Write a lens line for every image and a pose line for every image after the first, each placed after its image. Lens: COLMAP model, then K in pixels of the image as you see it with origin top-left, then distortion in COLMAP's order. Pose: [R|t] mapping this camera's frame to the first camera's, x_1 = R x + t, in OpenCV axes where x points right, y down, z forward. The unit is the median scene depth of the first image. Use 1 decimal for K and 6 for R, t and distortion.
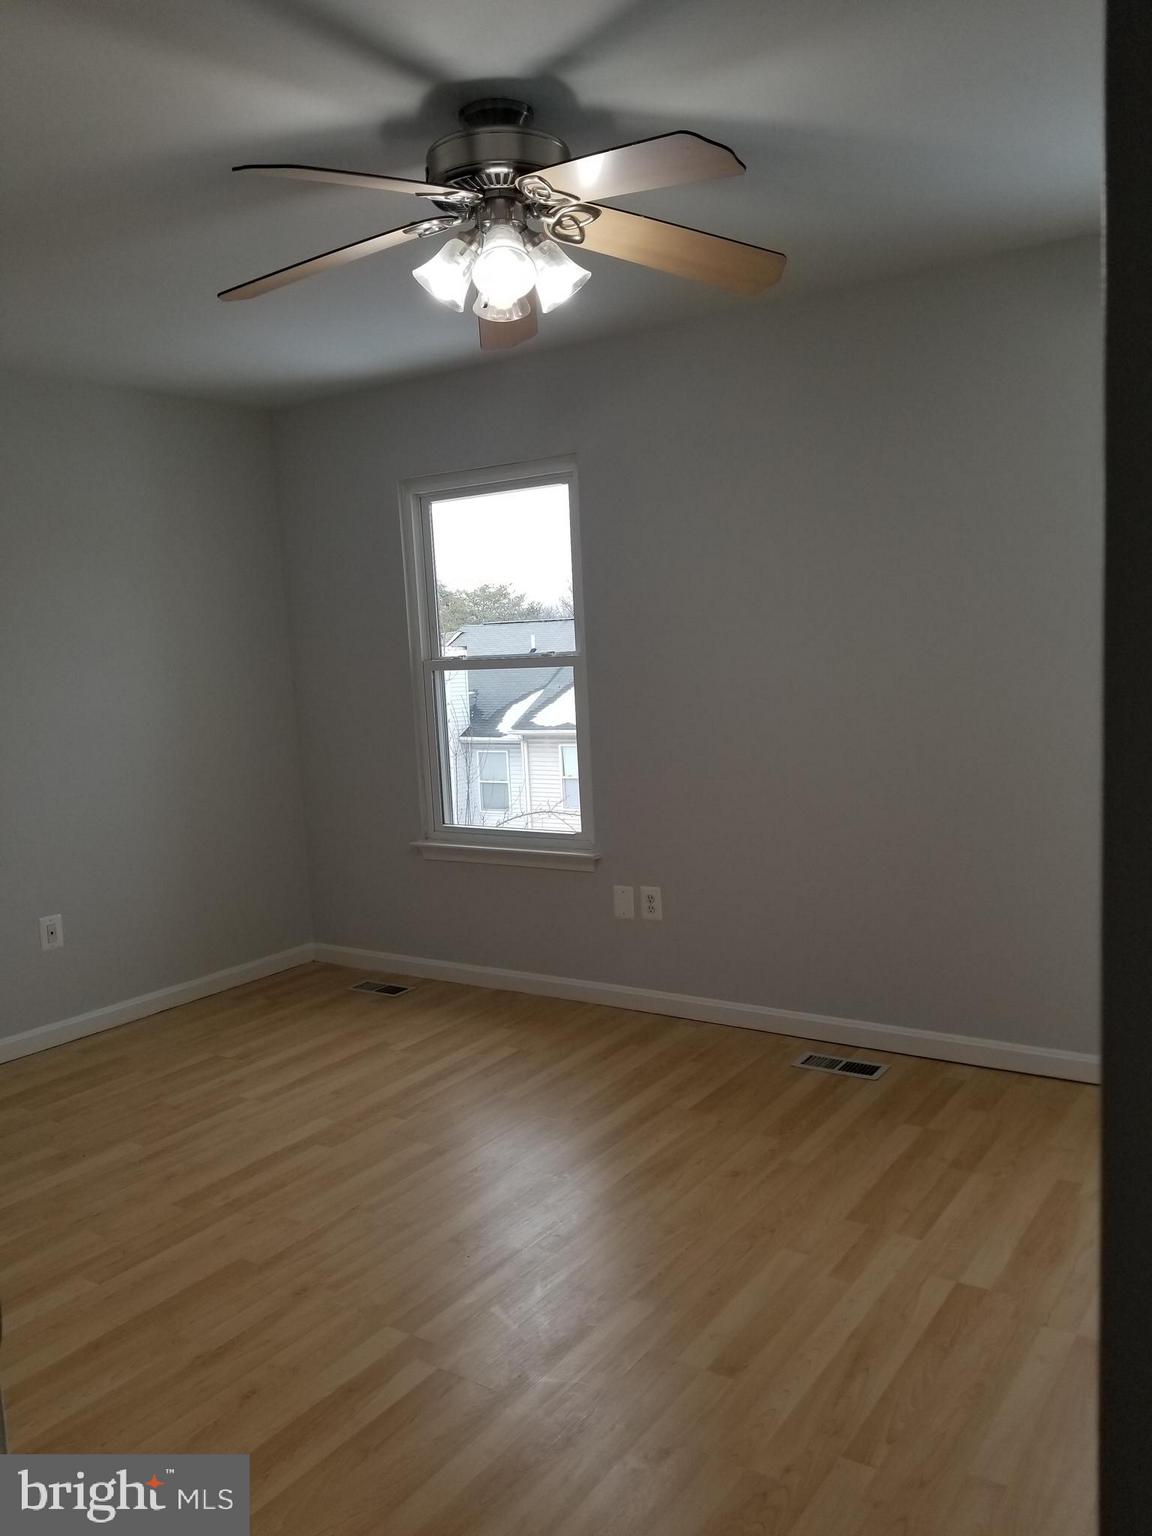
lens RADIAL K [[1206.0, 0, 576.0], [0, 1206.0, 768.0], [0, 0, 1]] dist [0.075587, -0.164152]
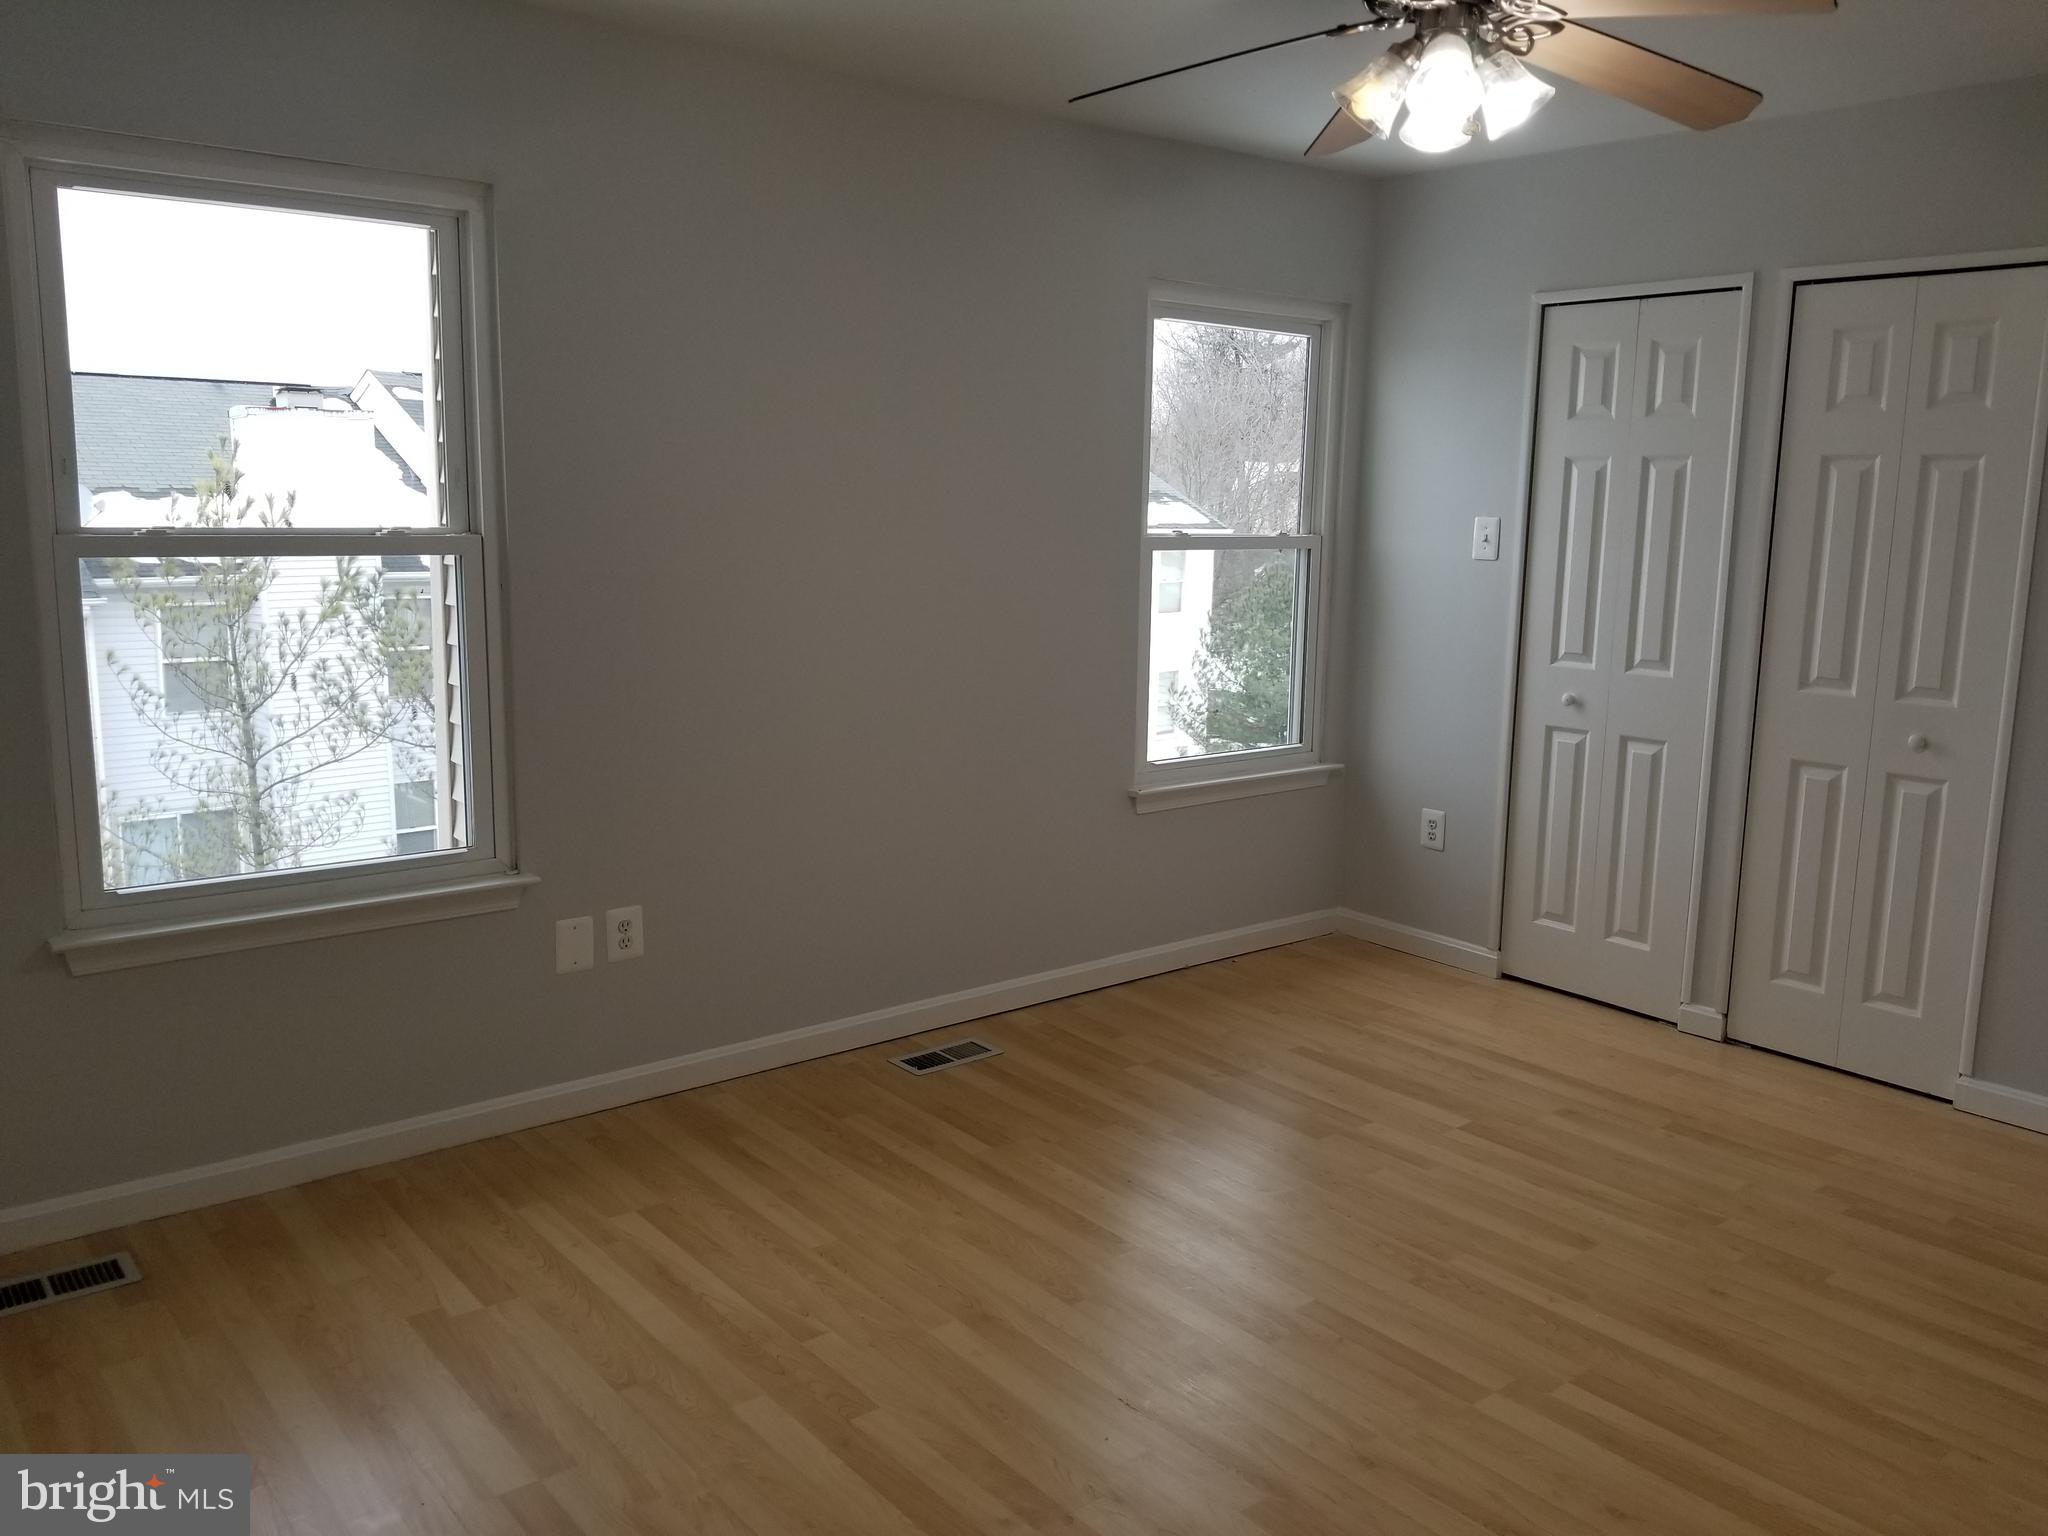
lens RADIAL K [[1617.5, 0, 1024.3], [0, 1617.5, 740.4], [0, 0, 1]] dist [0.055292, -0.126291]
pose [[0.276326, -0.092291, 0.956622, -0.834680], [0.072500, 0.994544, 0.075007, -0.044876], [-0.958326, 0.048629, 0.281509, 0.675206]]
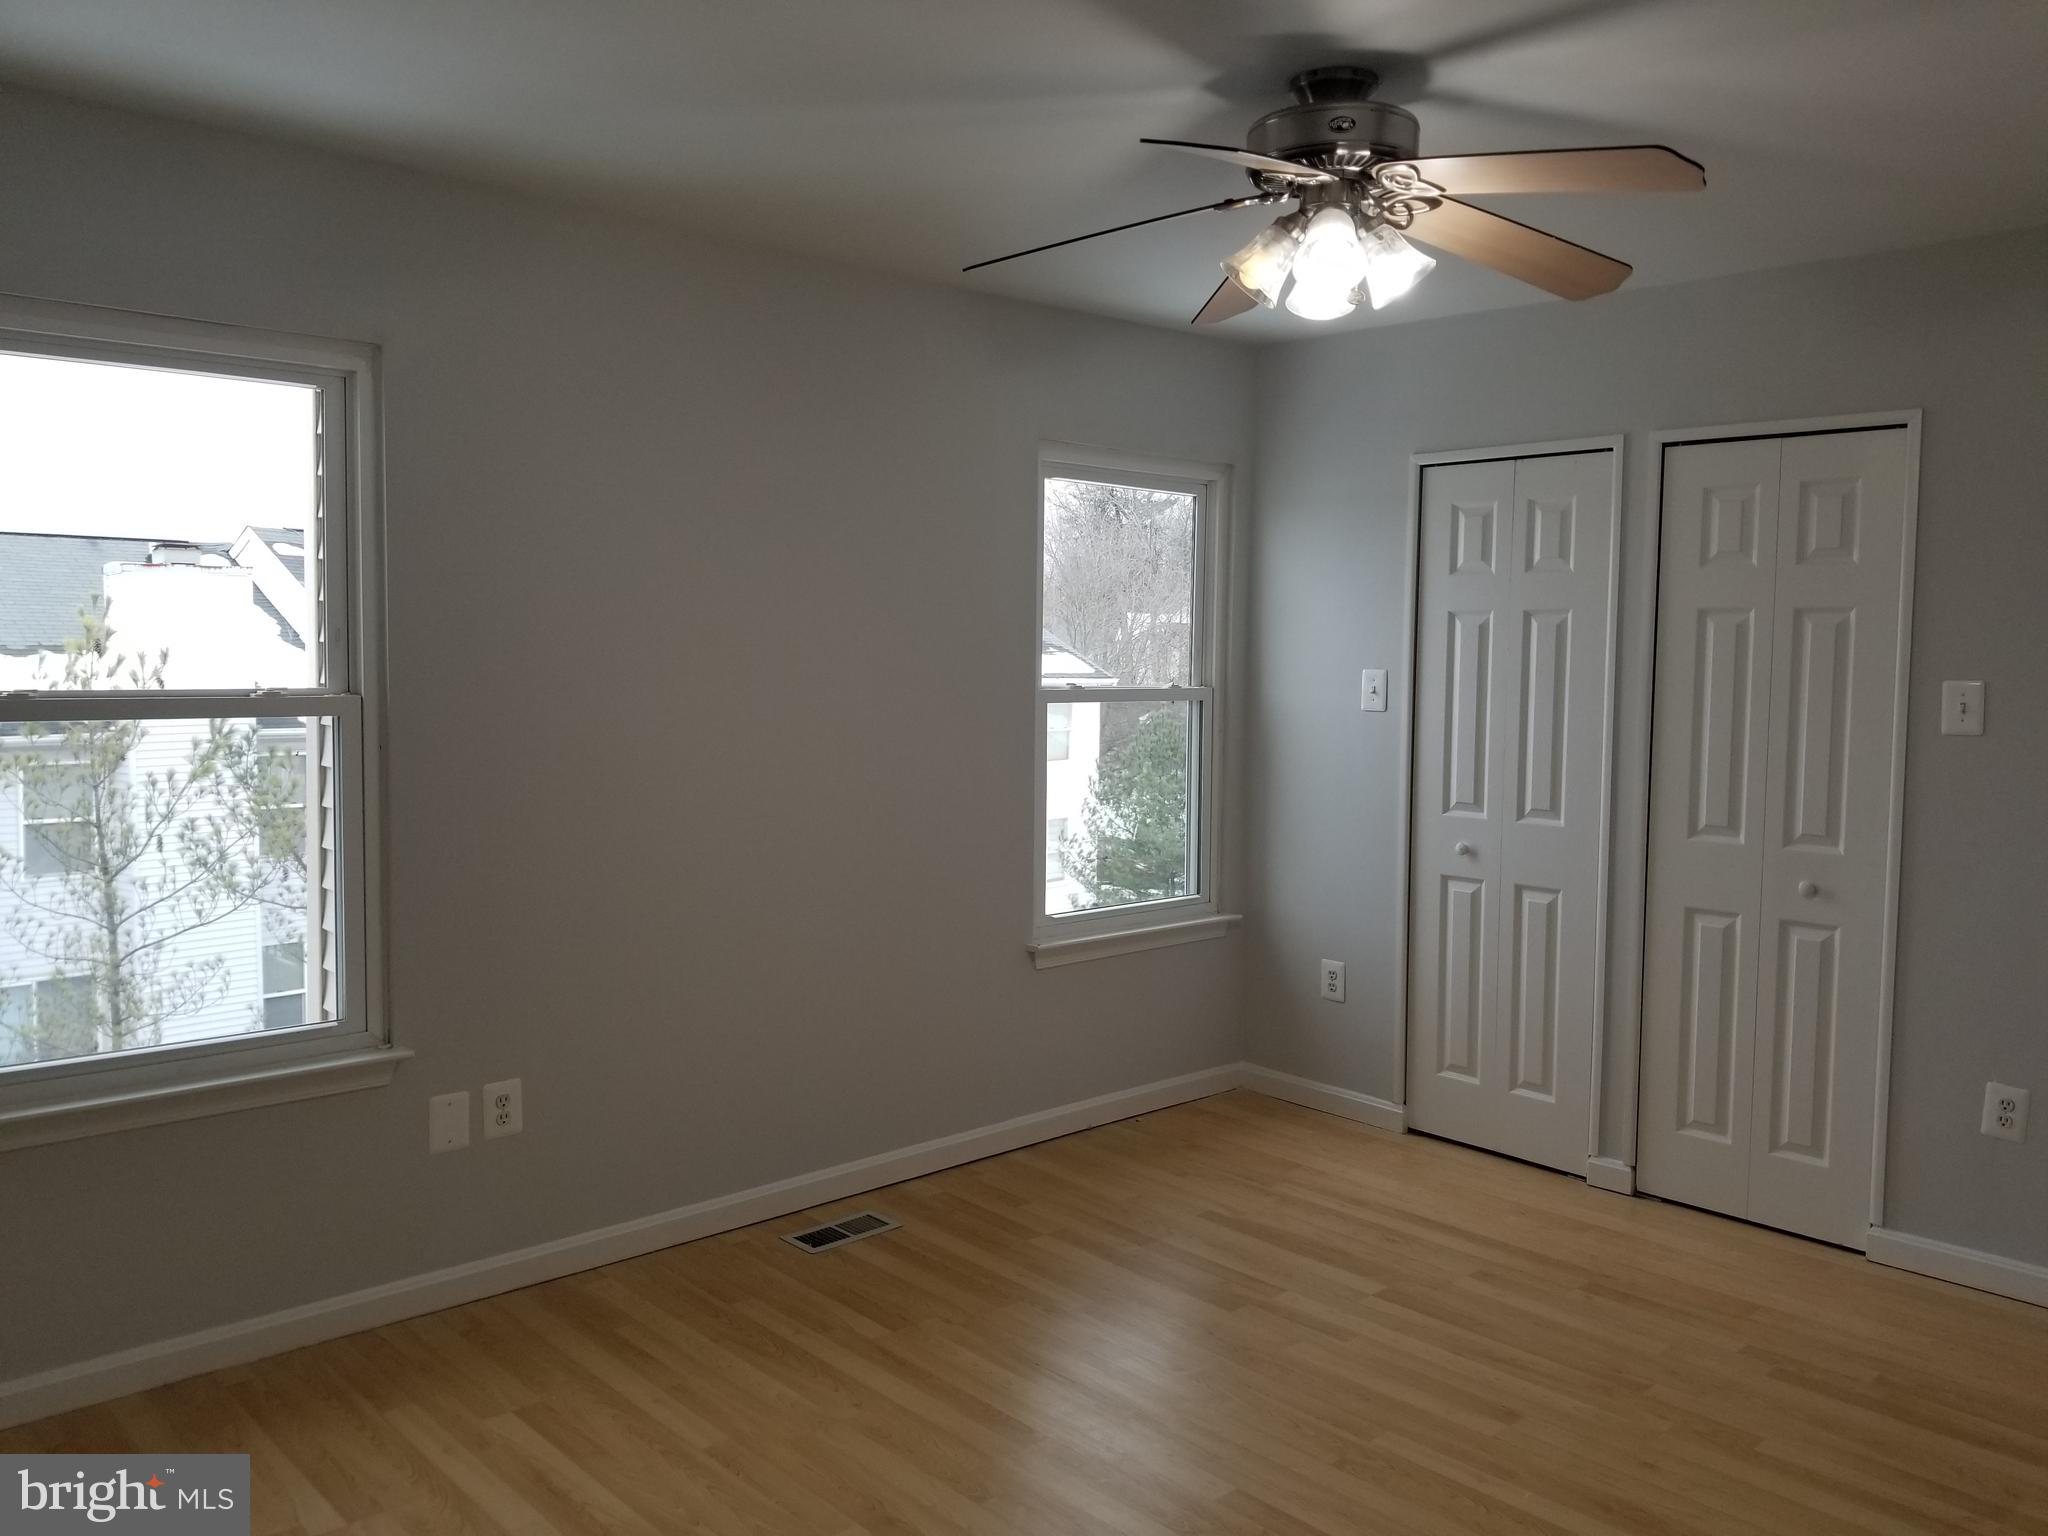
lens RADIAL K [[1607.9, 0, 1008.1], [0, 1607.9, 728.8], [0, 0, 1]] dist [0.075587, -0.164152]
pose [[0.218787, 0.000424, 0.975772, -0.818227], [0.081948, 0.996459, -0.018807, -0.049988], [-0.972325, 0.084077, 0.217978, 0.685758]]
